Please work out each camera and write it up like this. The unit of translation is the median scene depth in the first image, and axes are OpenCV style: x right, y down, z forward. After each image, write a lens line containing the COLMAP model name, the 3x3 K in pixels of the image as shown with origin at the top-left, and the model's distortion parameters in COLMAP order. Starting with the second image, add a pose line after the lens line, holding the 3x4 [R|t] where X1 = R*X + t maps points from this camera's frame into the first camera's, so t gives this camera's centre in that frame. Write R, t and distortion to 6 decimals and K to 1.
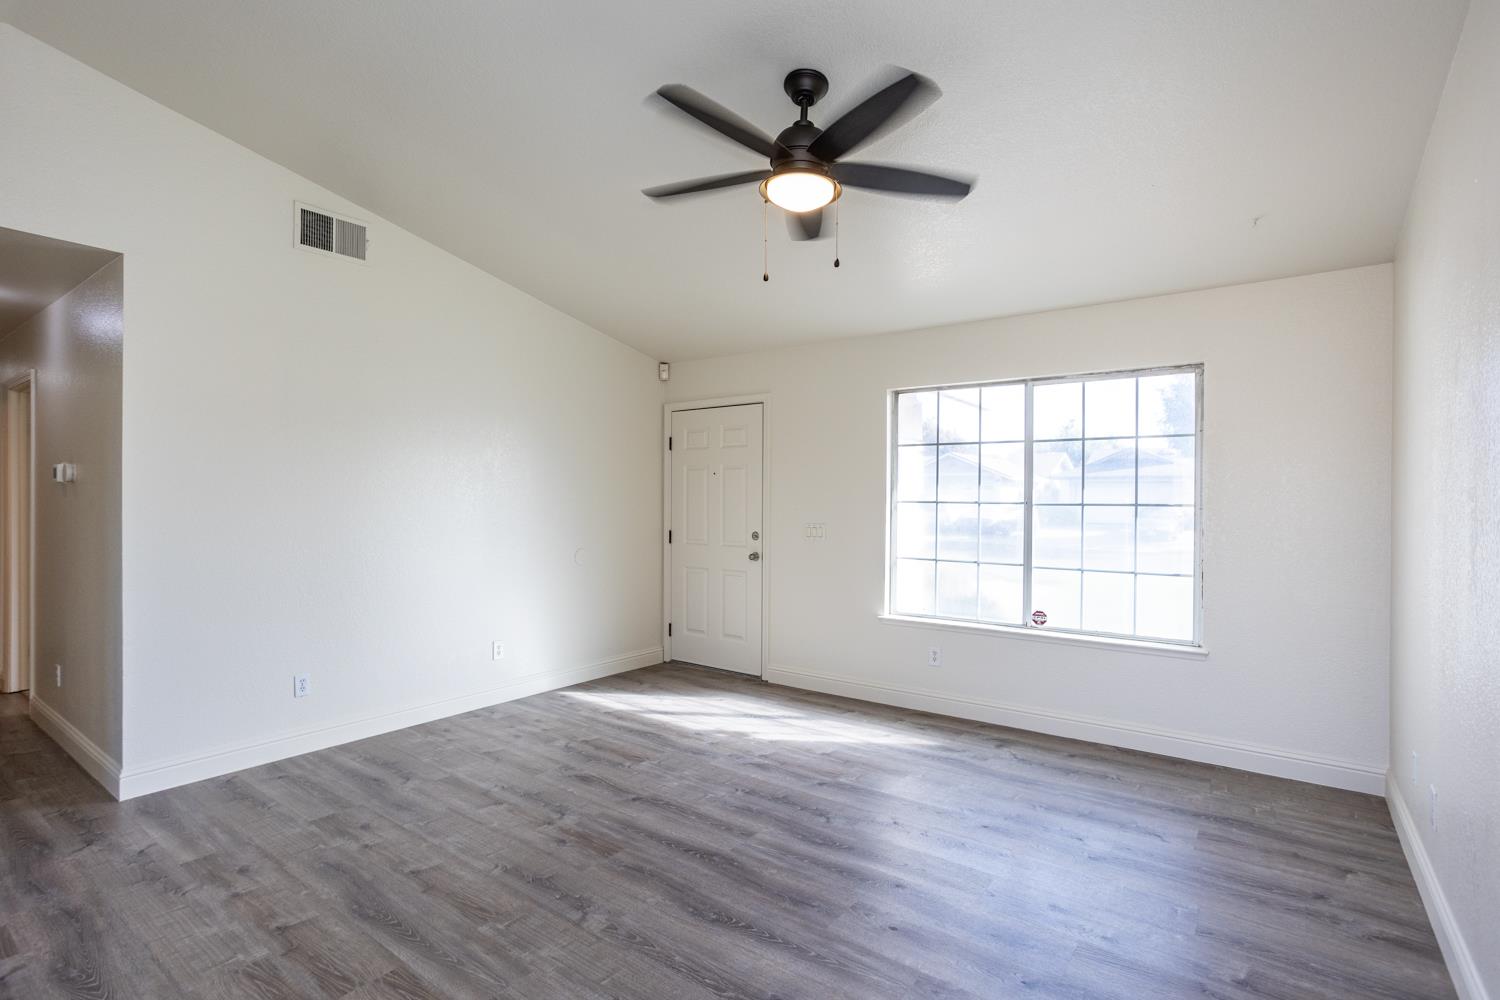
lens RADIAL K [[726.7, 0, 750.0], [0, 726.7, 500.0], [0, 0, 1]] dist [-0.053739, 0.034405]
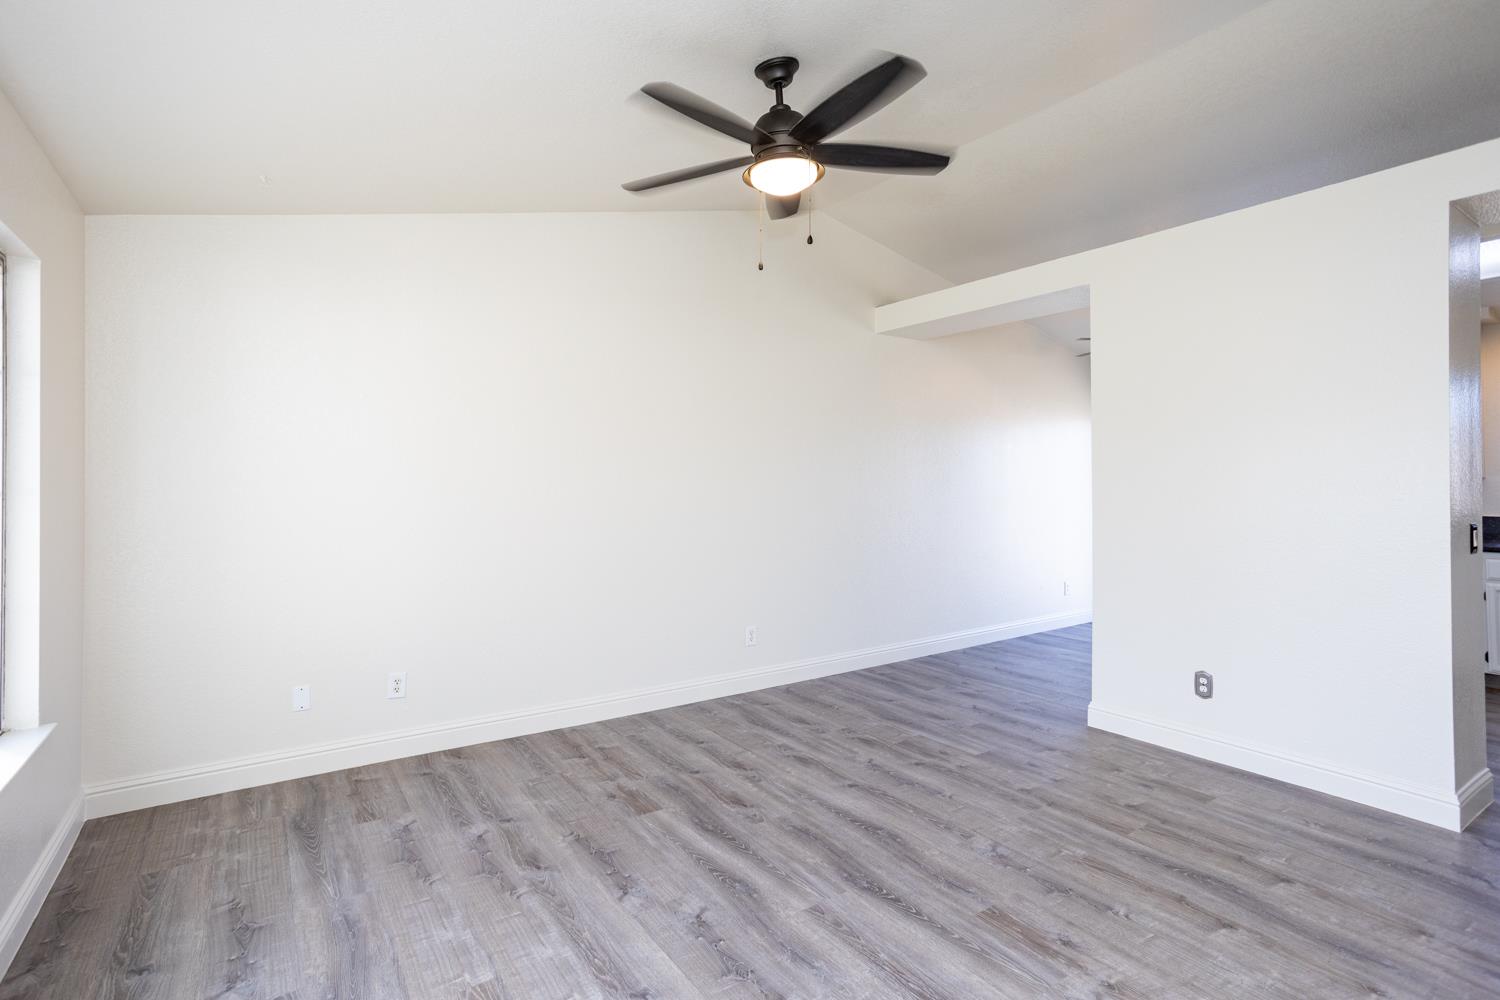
lens RADIAL K [[726.7, 0, 750.0], [0, 726.7, 500.0], [0, 0, 1]] dist [-0.053739, 0.034405]
pose [[-0.946261, -0.009488, 0.323264, -0.203245], [0.000660, 0.999511, 0.031269, -0.005588], [-0.323403, 0.029802, -0.945792, 1.948497]]
